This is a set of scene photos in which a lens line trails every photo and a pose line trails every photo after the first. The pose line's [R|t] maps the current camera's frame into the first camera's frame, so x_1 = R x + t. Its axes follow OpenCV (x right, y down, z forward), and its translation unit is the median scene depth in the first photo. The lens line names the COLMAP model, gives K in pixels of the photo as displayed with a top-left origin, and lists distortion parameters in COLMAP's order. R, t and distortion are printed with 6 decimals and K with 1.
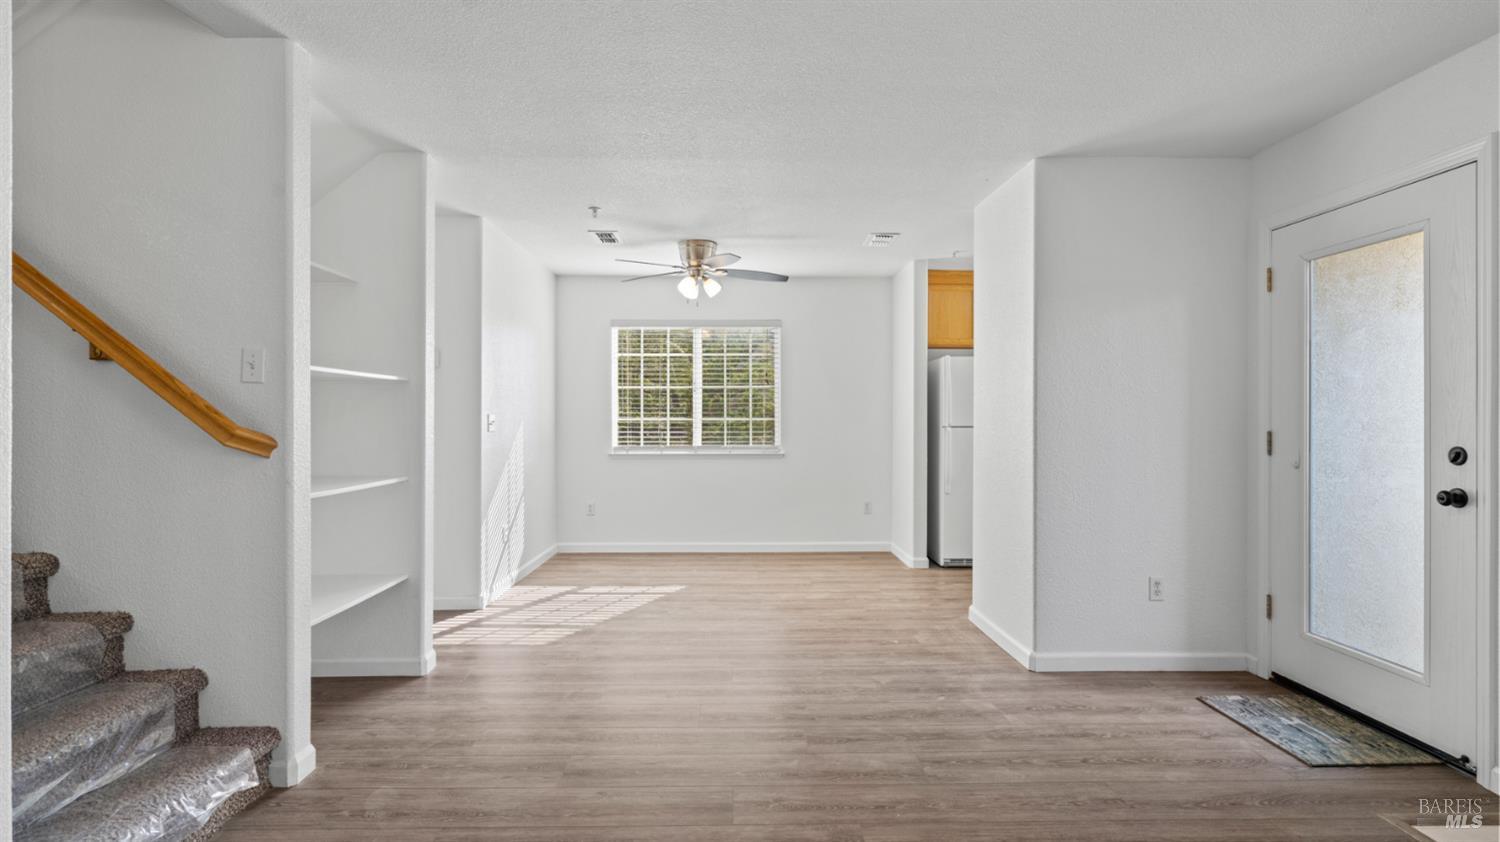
lens RADIAL K [[731.1, 0, 750.0], [0, 731.1, 416.0], [0, 0, 1]] dist [0.002469, 0.000601]
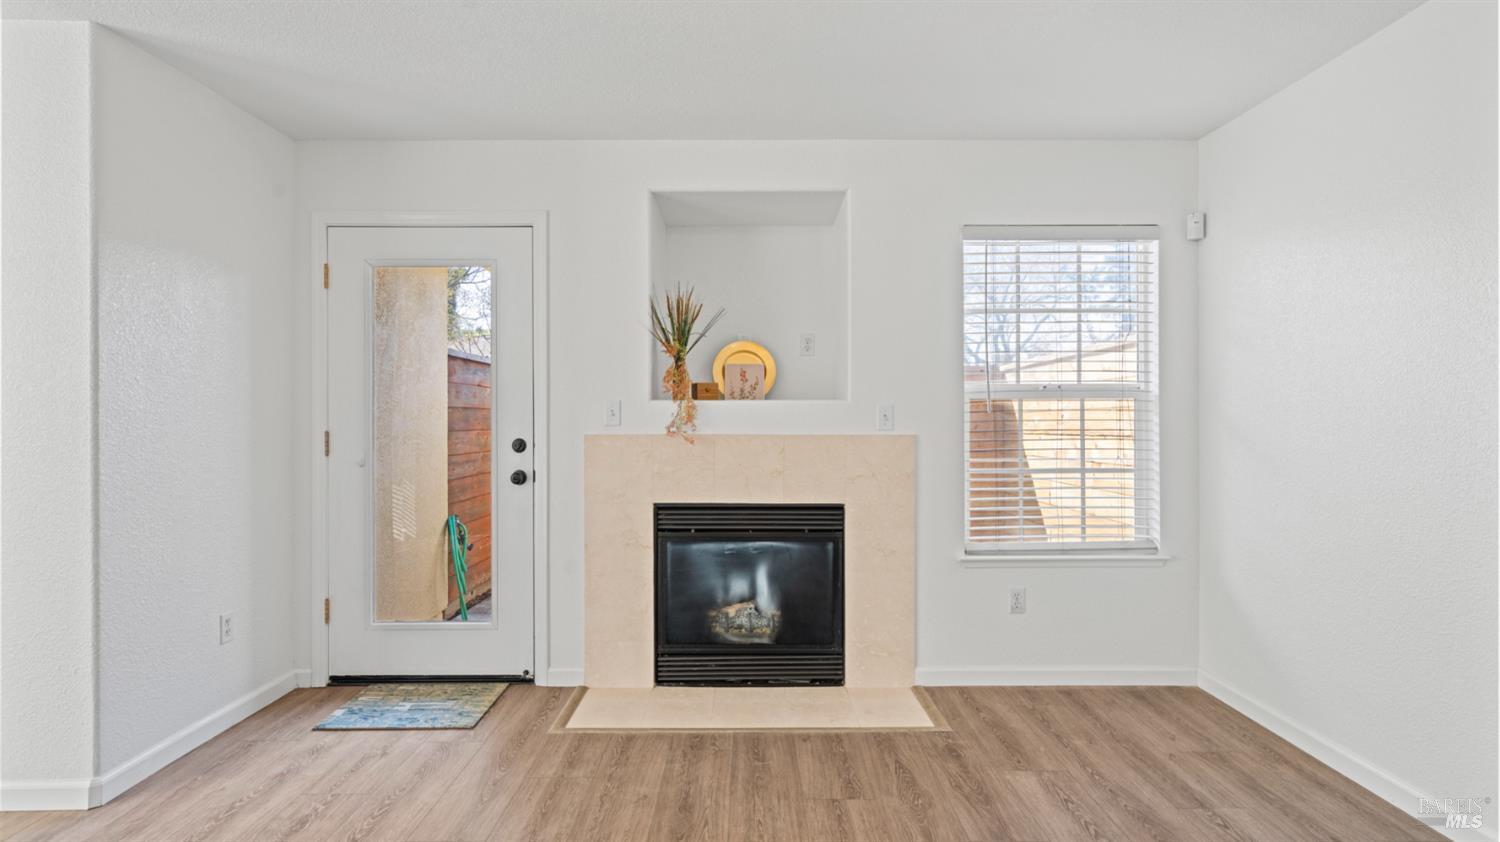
lens RADIAL K [[752.8, 0, 748.4], [0, 752.8, 416.6], [0, 0, 1]] dist [0.000604, 0.001772]
pose [[0.021596, -0.003360, 0.999761, -0.269653], [0.002136, 0.999992, 0.003315, -0.000734], [-0.999765, 0.002064, 0.021603, 0.399051]]
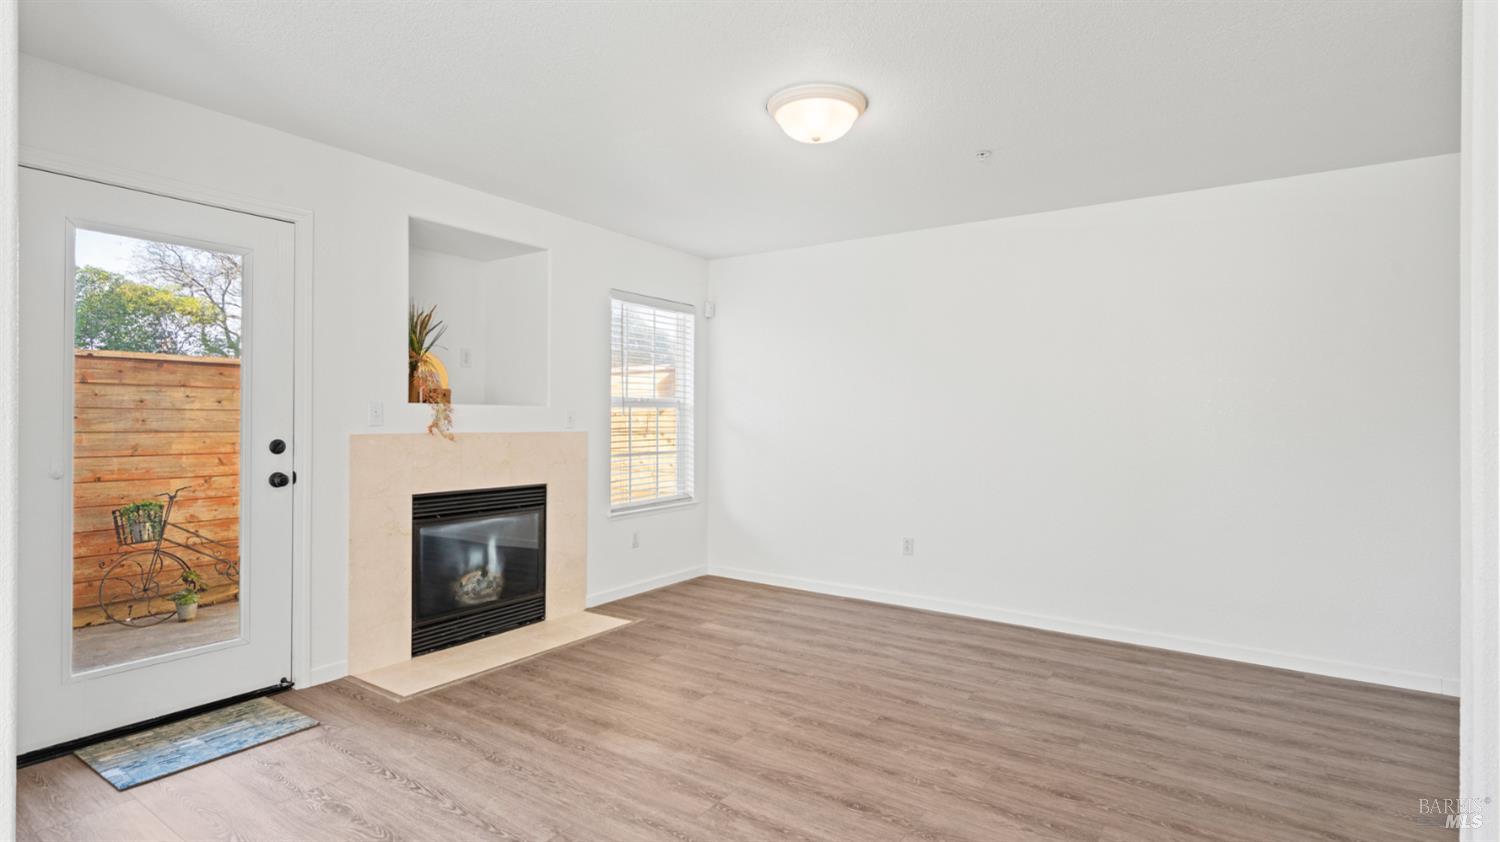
lens RADIAL K [[731.1, 0, 745.5], [0, 731.1, 413.7], [0, 0, 1]] dist [0.002469, 0.000601]
pose [[-0.810705, -0.002204, 0.585451, -0.311524], [-0.006142, 0.999970, -0.004740, -0.001353], [-0.585423, -0.007439, -0.810694, 1.109997]]
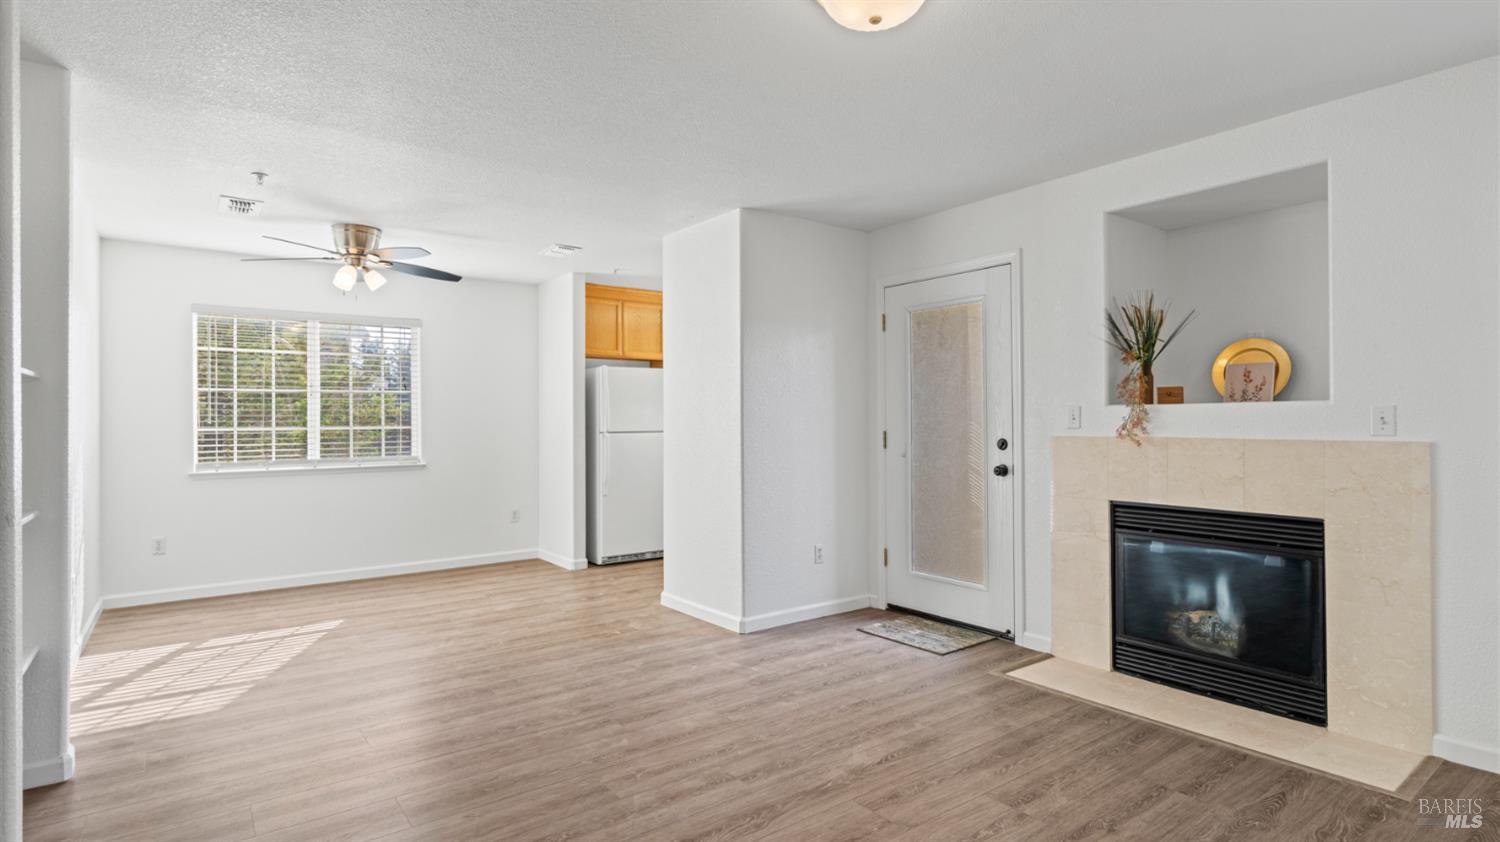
lens RADIAL K [[752.8, 0, 746.6], [0, 752.8, 418.4], [0, 0, 1]] dist [0.000604, 0.001772]
pose [[0.815069, -0.004064, 0.579350, -0.320311], [0.007512, 0.999965, -0.003554, -0.000470], [-0.579316, 0.007249, 0.815071, -0.014962]]
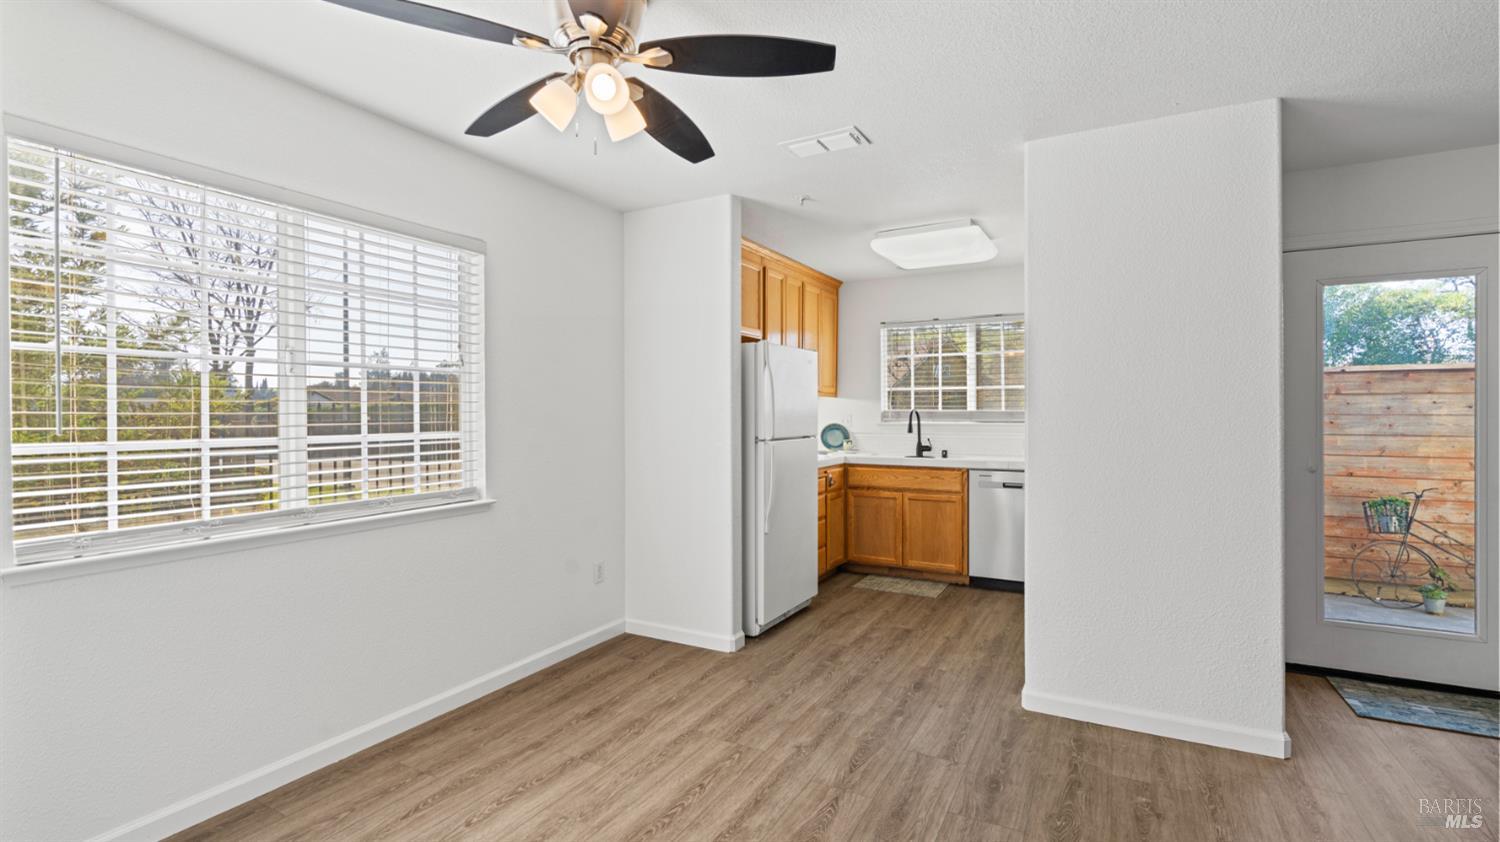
lens RADIAL K [[678.3, 0, 749.2], [0, 678.3, 415.3], [0, 0, 1]] dist [0.000420, 0.001016]
pose [[0.490404, -0.004833, 0.871482, -0.516714], [0.002885, 0.999988, 0.003922, -0.019993], [-0.871491, 0.000591, 0.490412, 1.134286]]
